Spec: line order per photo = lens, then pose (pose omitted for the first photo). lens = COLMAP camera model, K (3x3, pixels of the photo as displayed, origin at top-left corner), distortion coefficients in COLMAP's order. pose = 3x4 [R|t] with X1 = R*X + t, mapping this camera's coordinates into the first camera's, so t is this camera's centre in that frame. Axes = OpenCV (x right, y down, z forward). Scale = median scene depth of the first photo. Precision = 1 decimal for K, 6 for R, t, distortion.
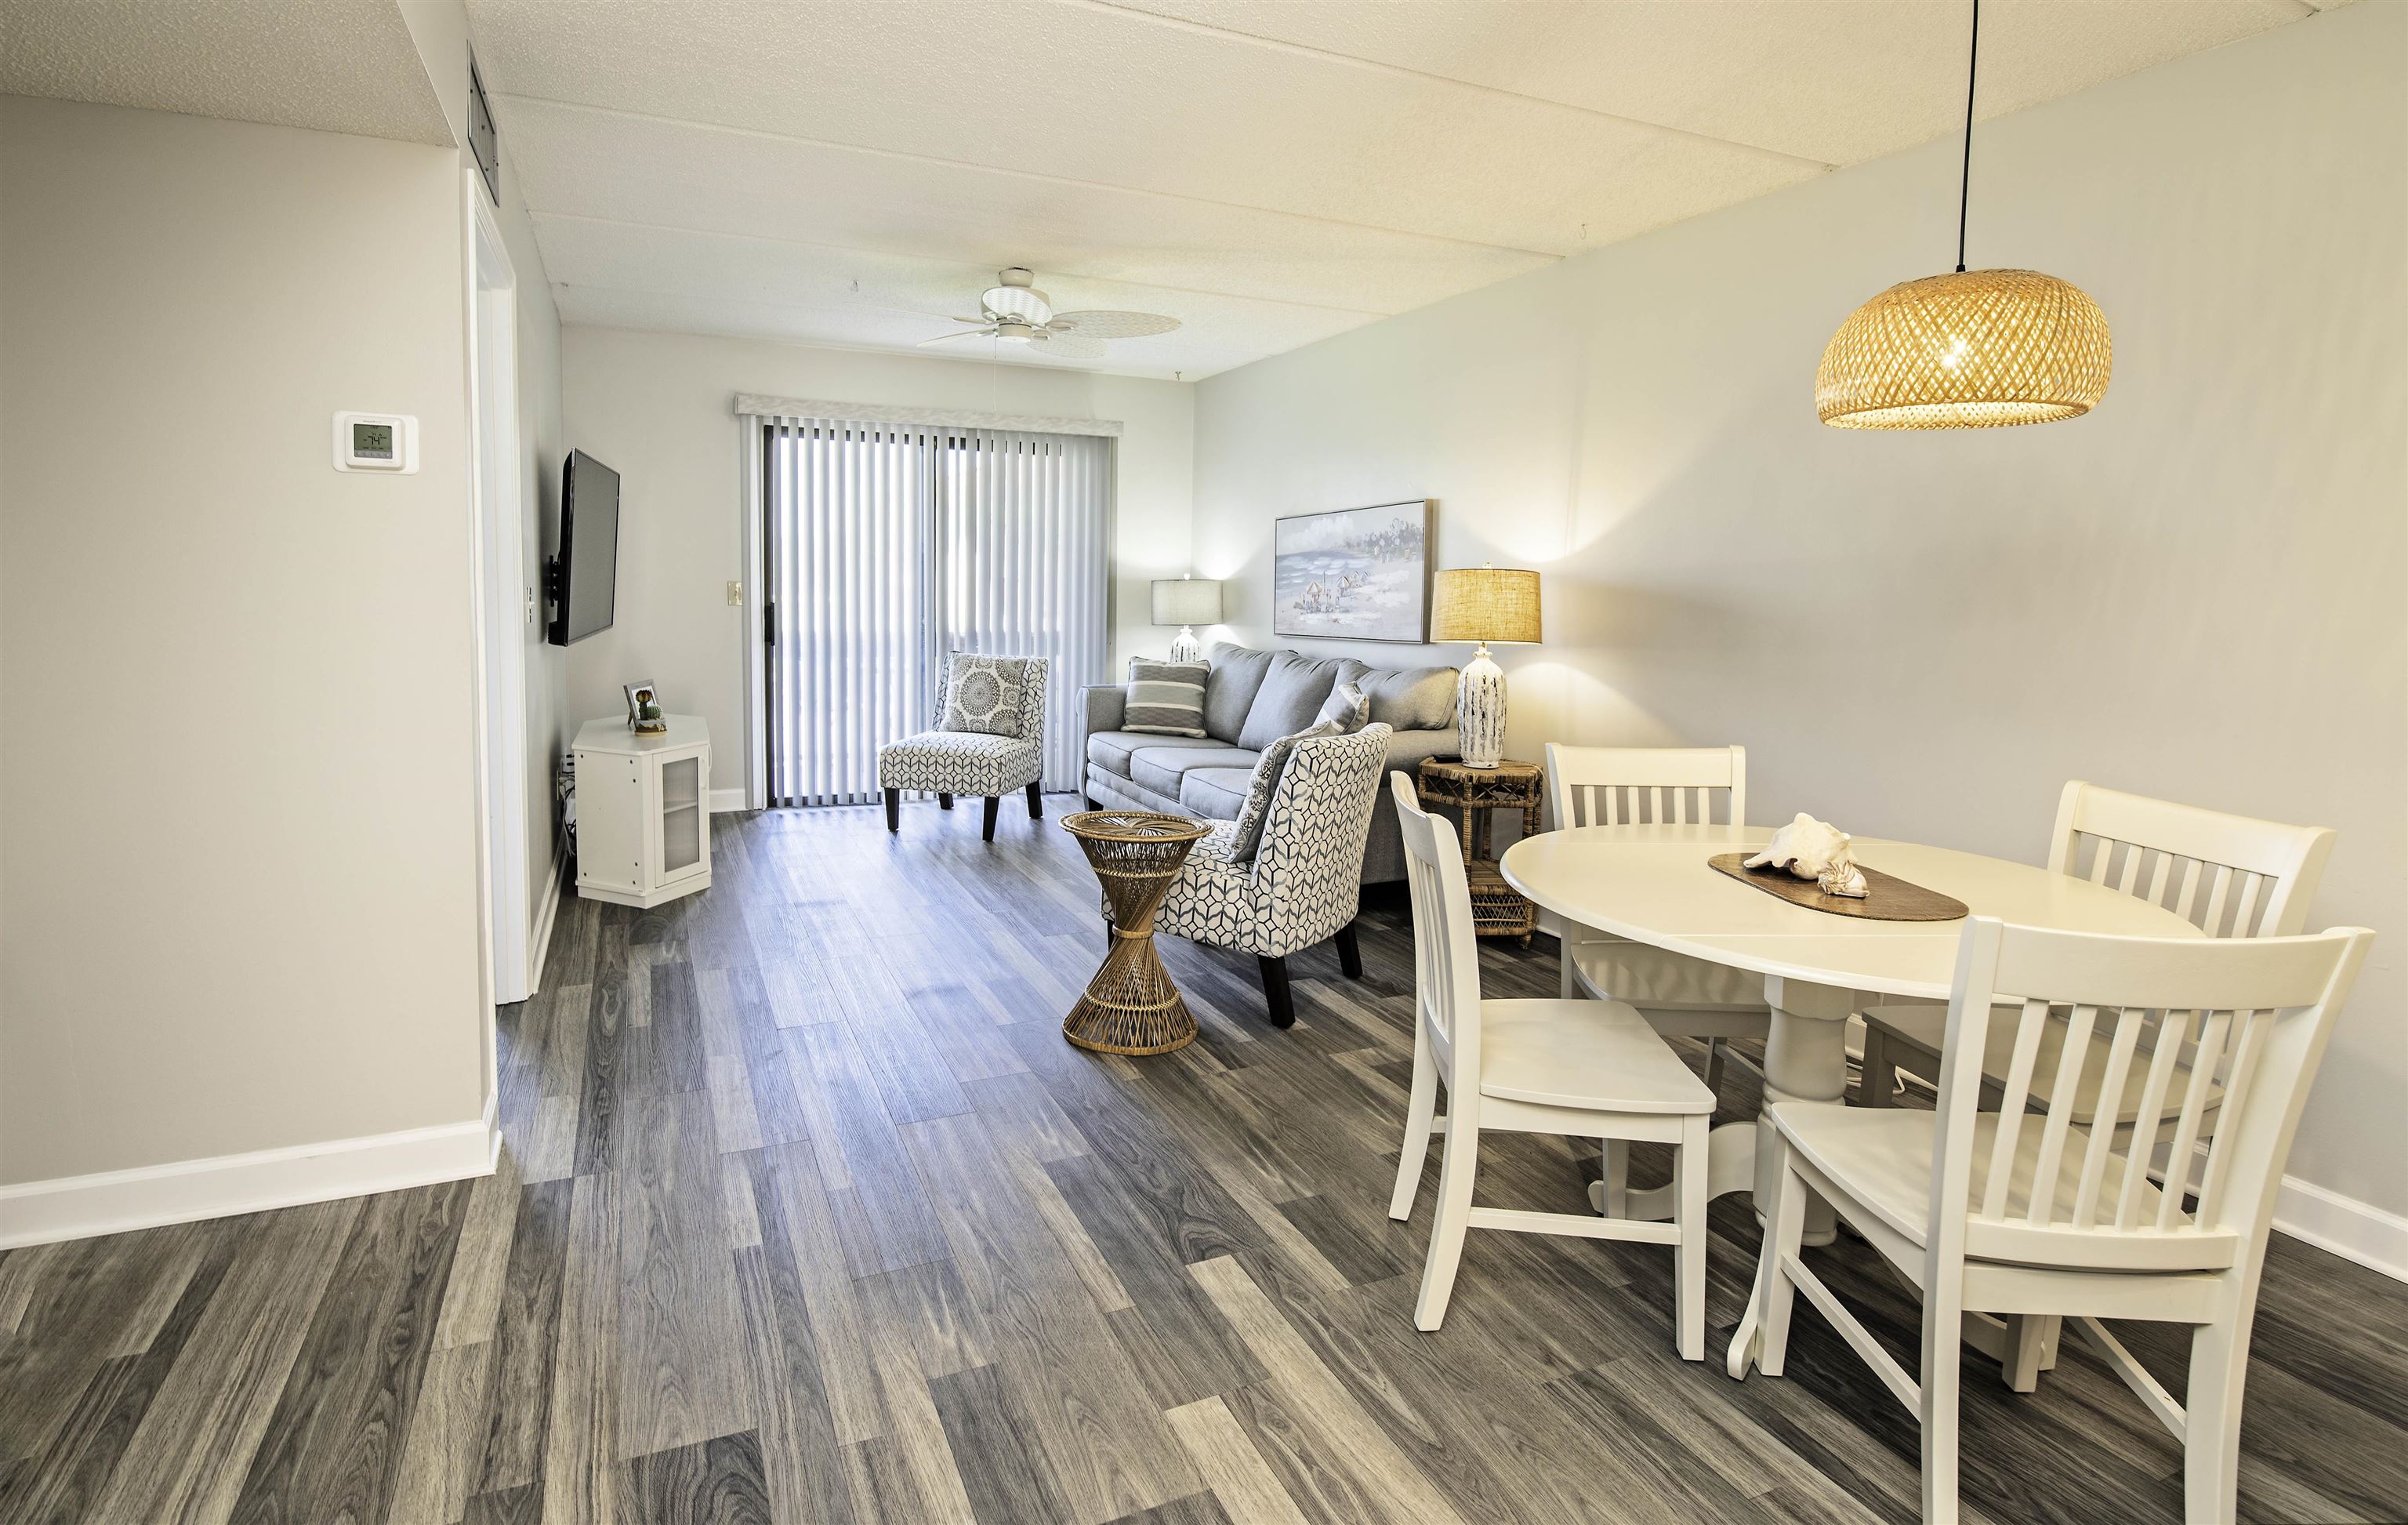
lens RADIAL K [[1162.4, 0, 1099.9], [0, 1162.4, 653.1], [0, 0, 1]] dist [0.019715, -0.000210]
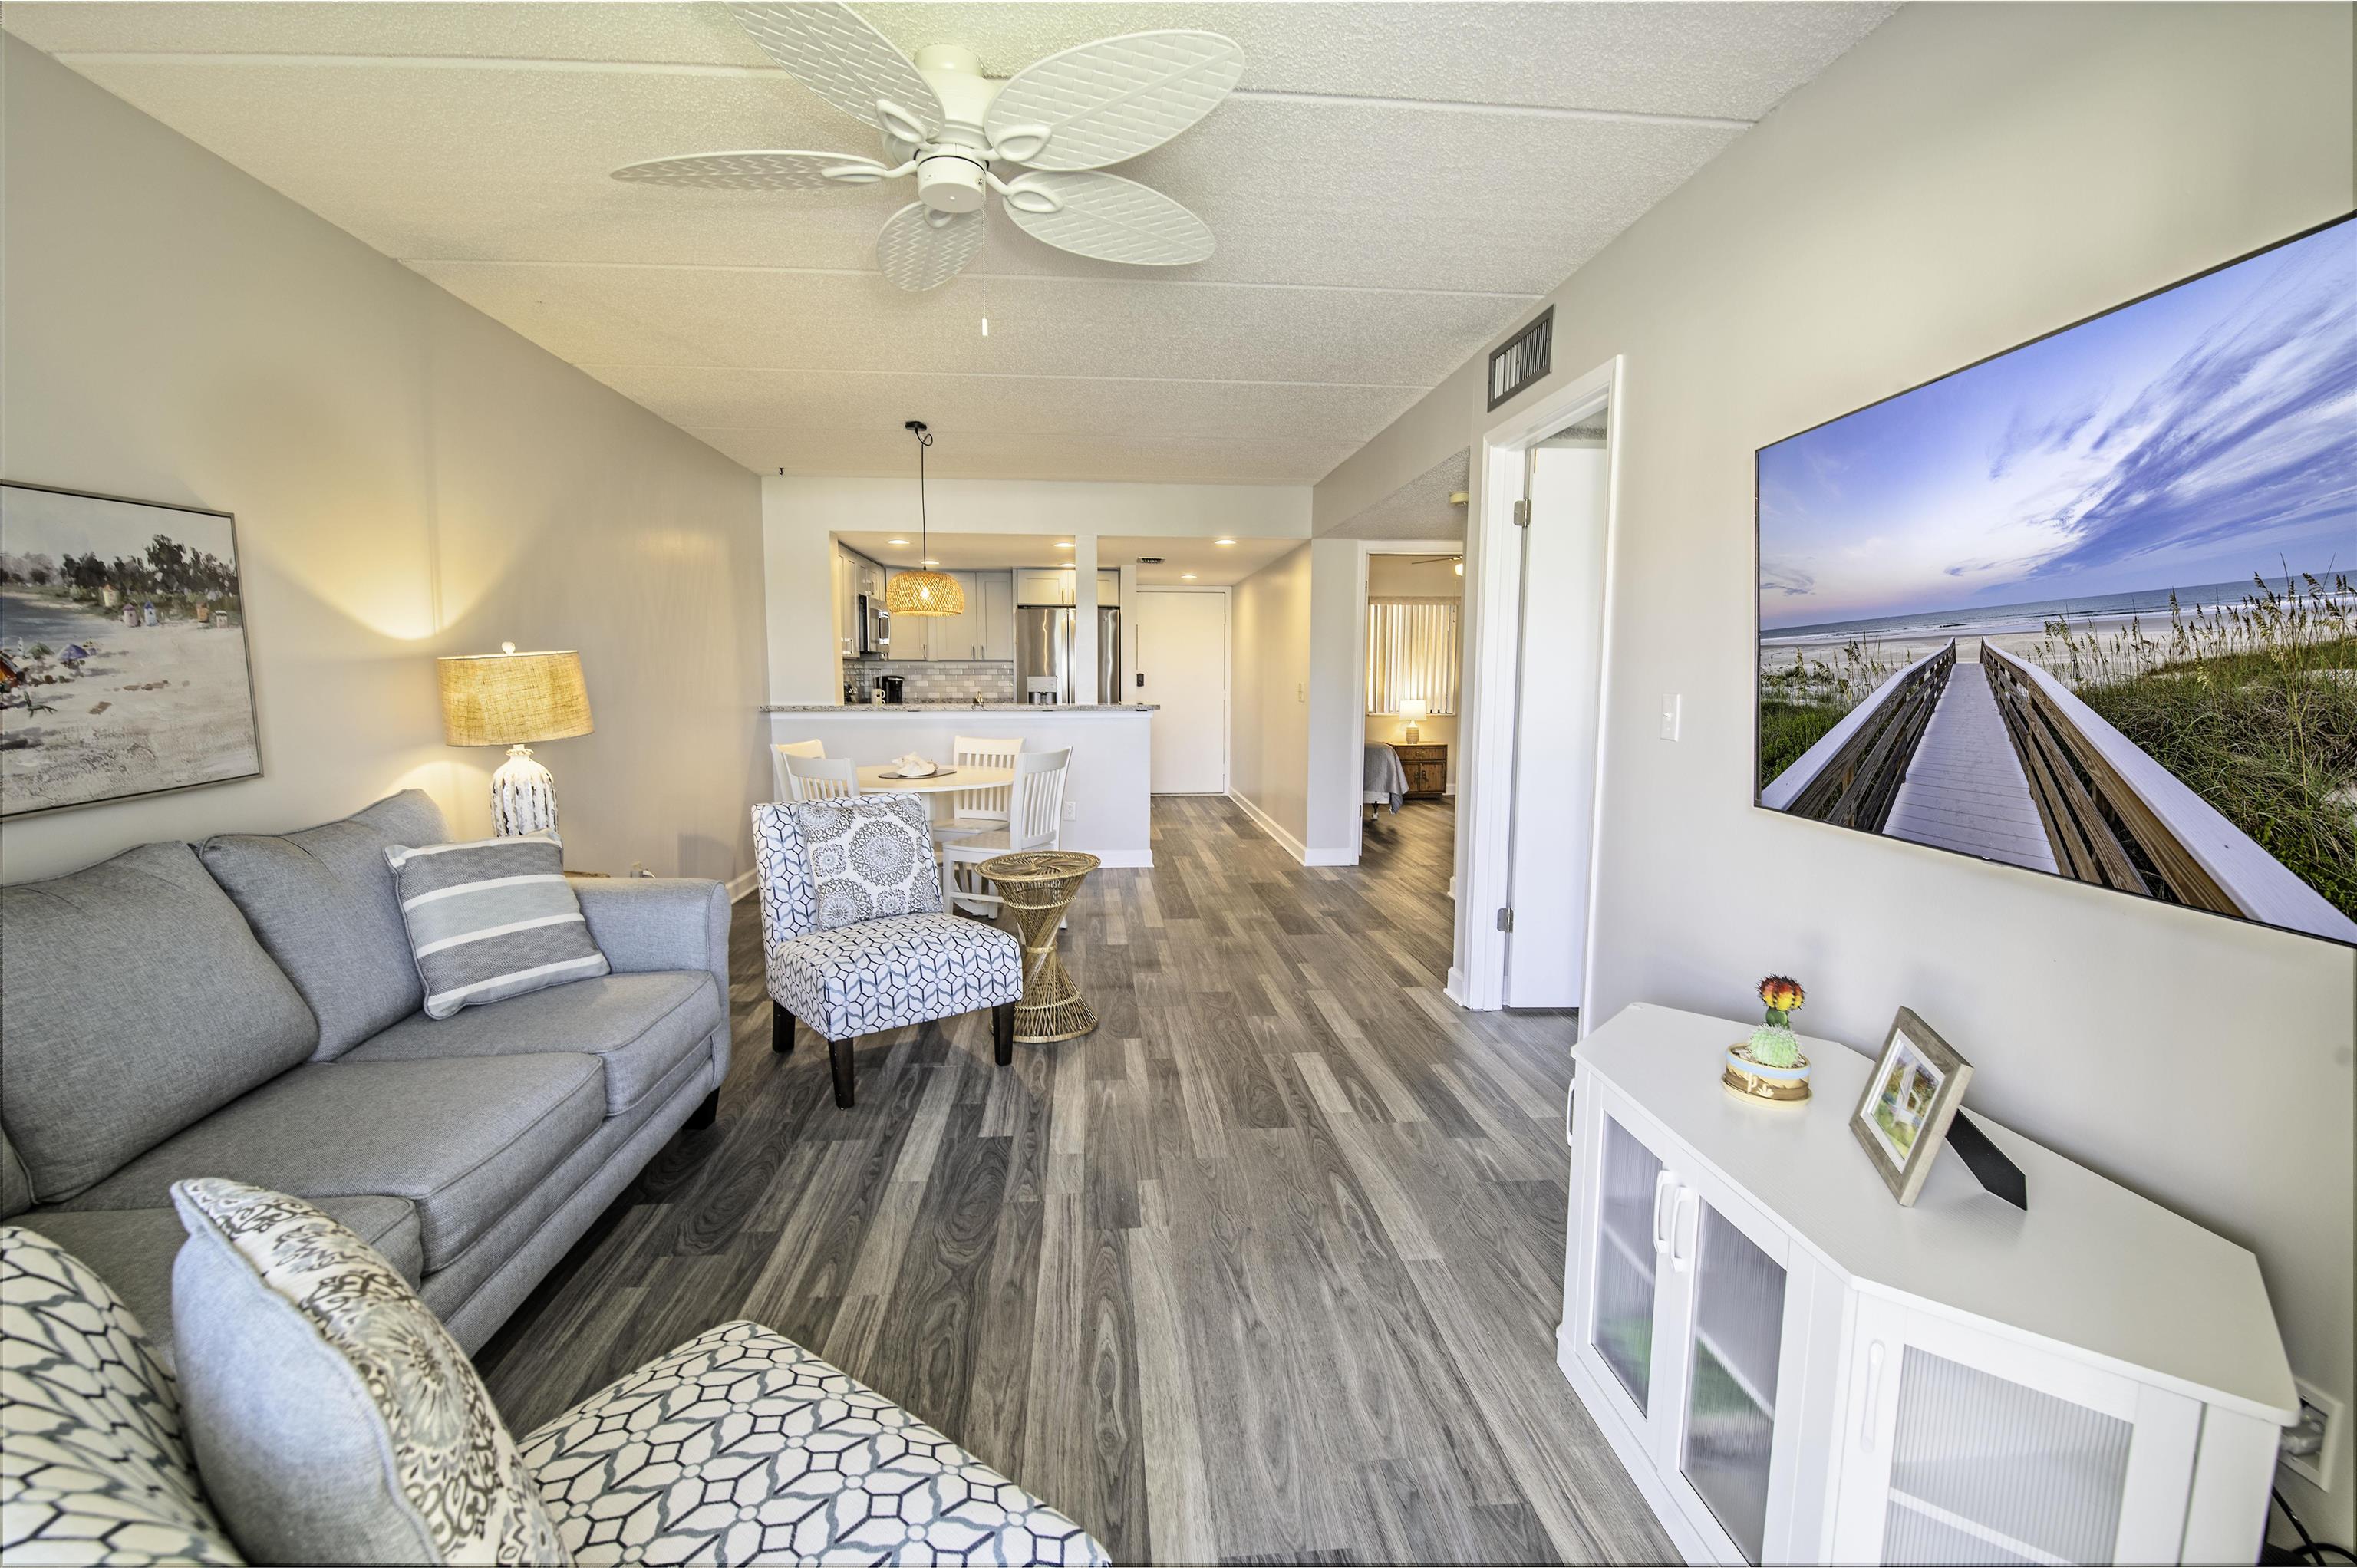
lens RADIAL K [[1009.8, 0, 1178.5], [0, 1009.8, 784.0], [0, 0, 1]] dist [-0.001852, -0.010095]
pose [[-0.957269, -0.050963, 0.284674, -0.281269], [0.001288, 0.983589, 0.180416, -0.090834], [-0.289197, 0.173074, -0.941494, 1.321697]]
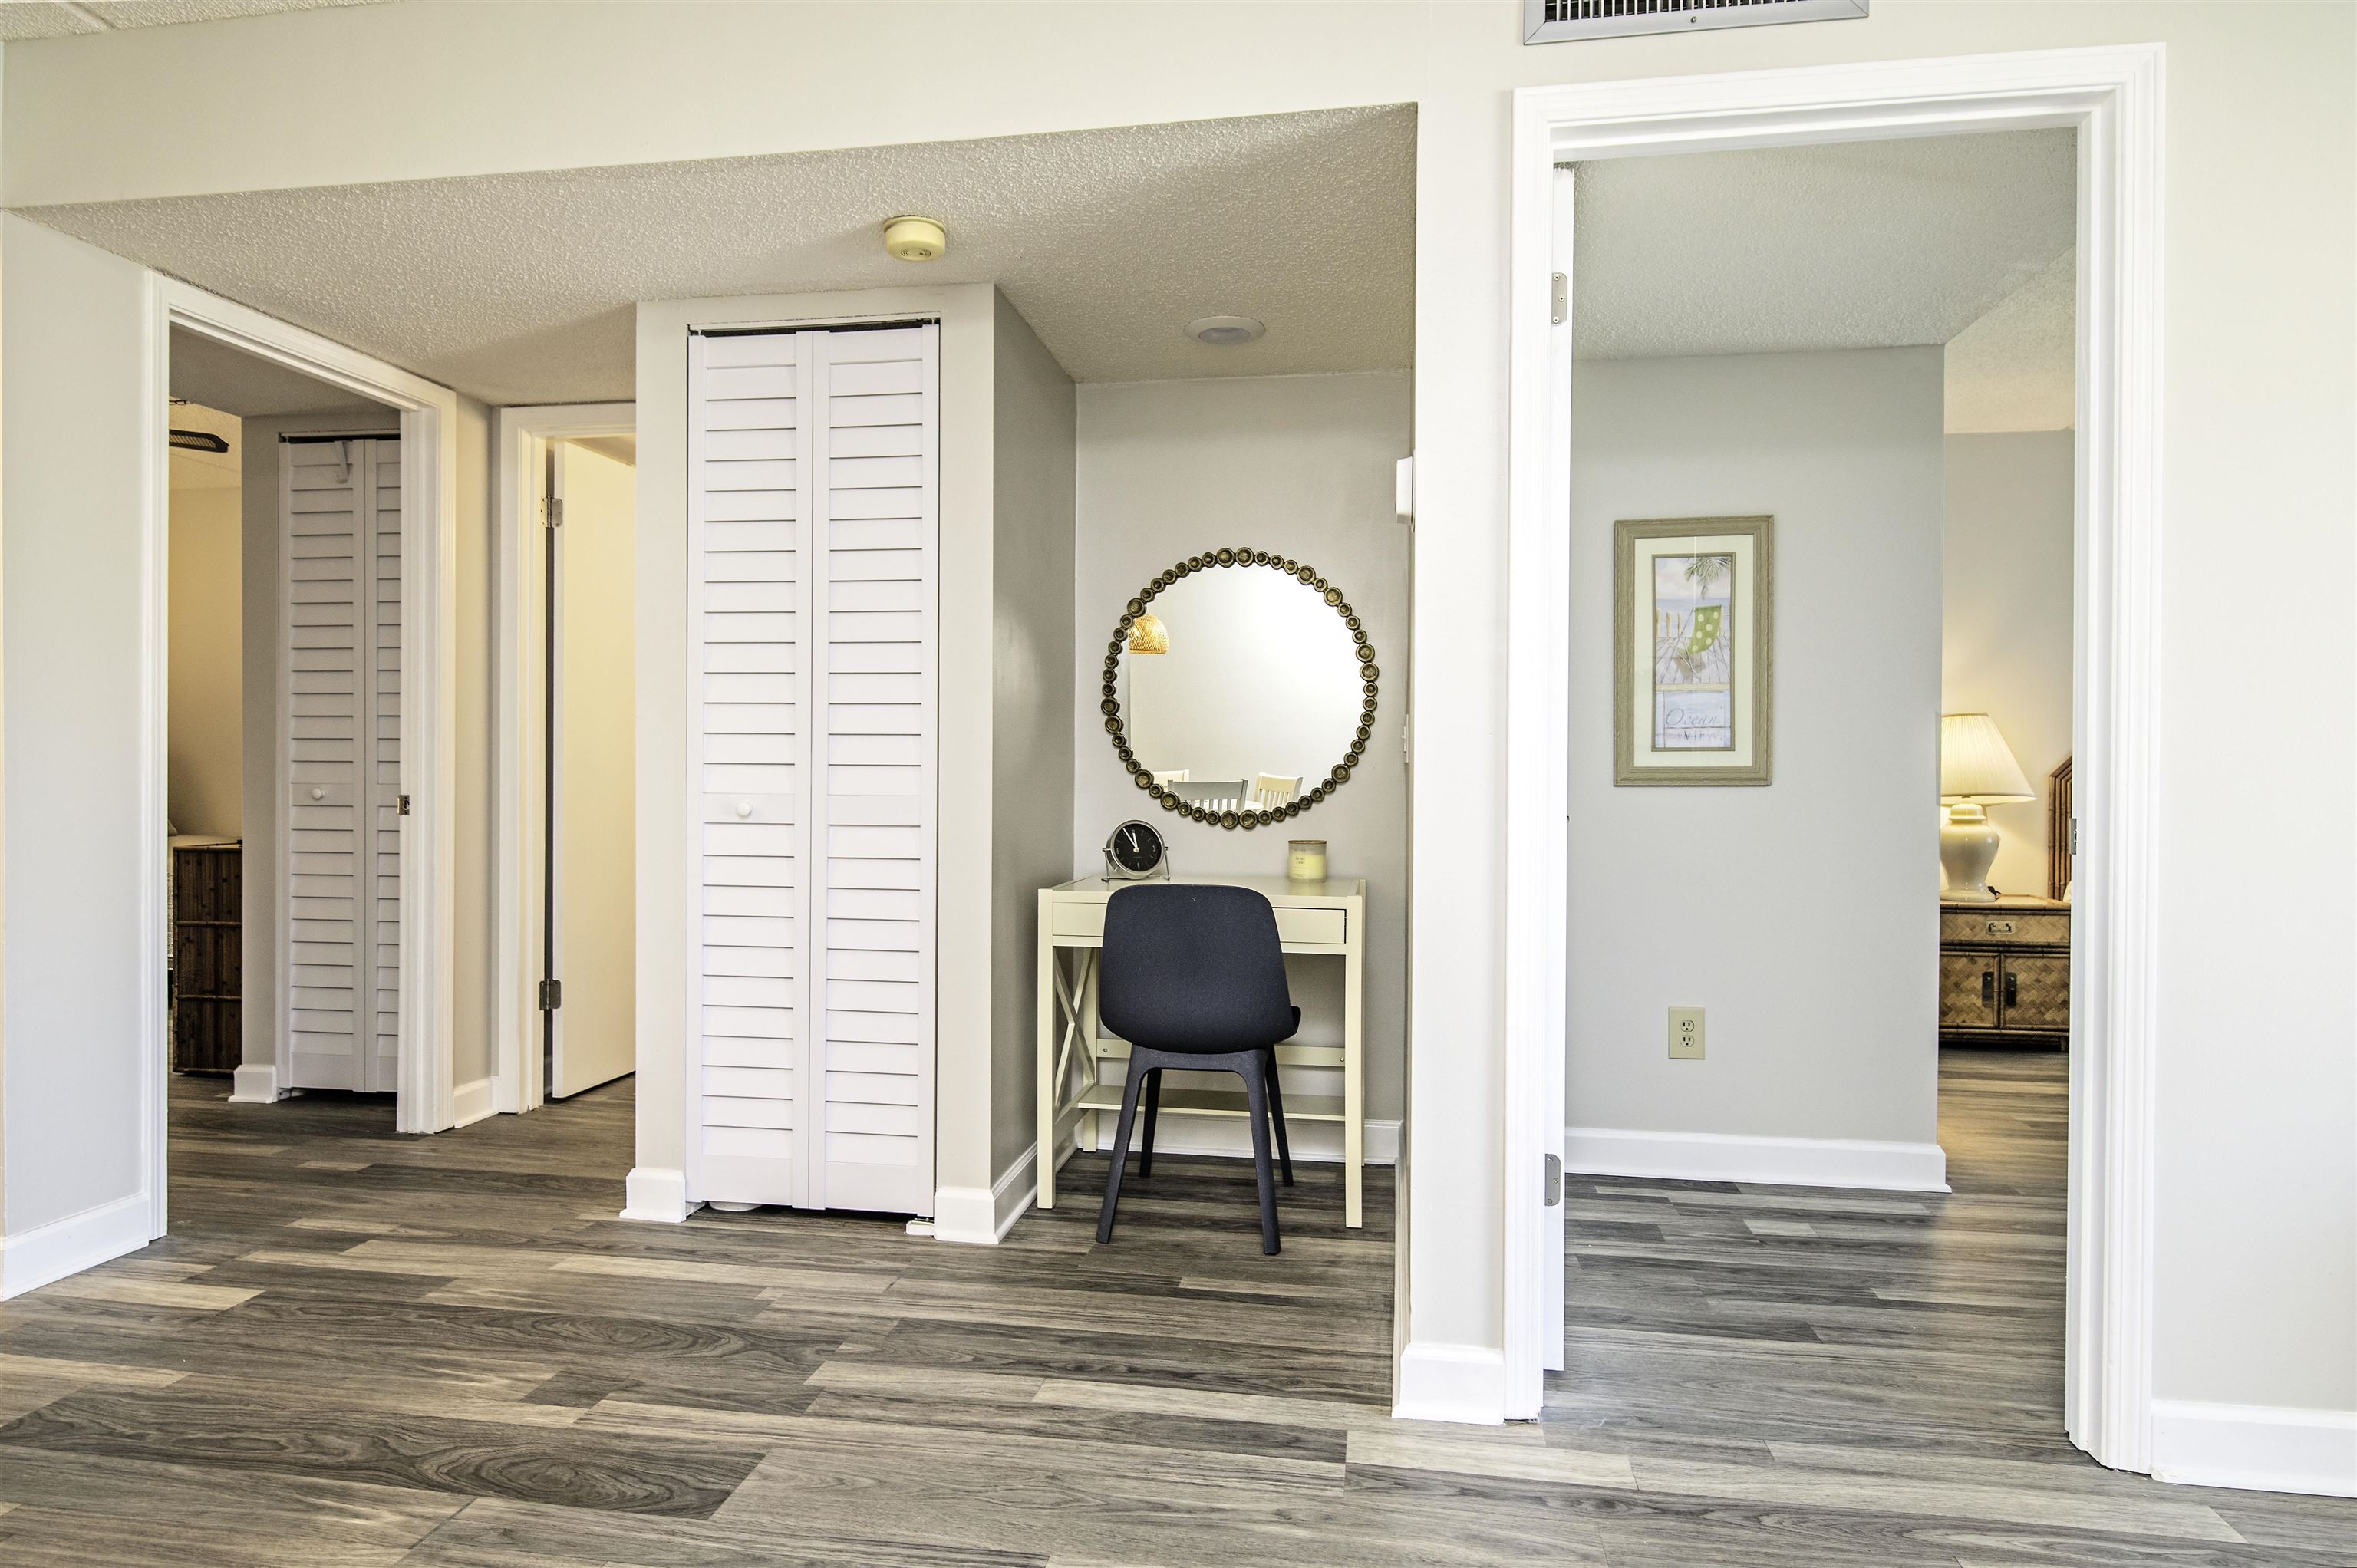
lens RADIAL K [[1309.6, 0, 1178.5], [0, 1309.6, 784.0], [0, 0, 1]] dist [0.013297, -0.001163]
pose [[-0.523575, -0.013595, -0.851871, 0.147641], [-0.071843, 0.997016, 0.028245, 0.009751], [0.848945, 0.075989, -0.522990, 0.659961]]
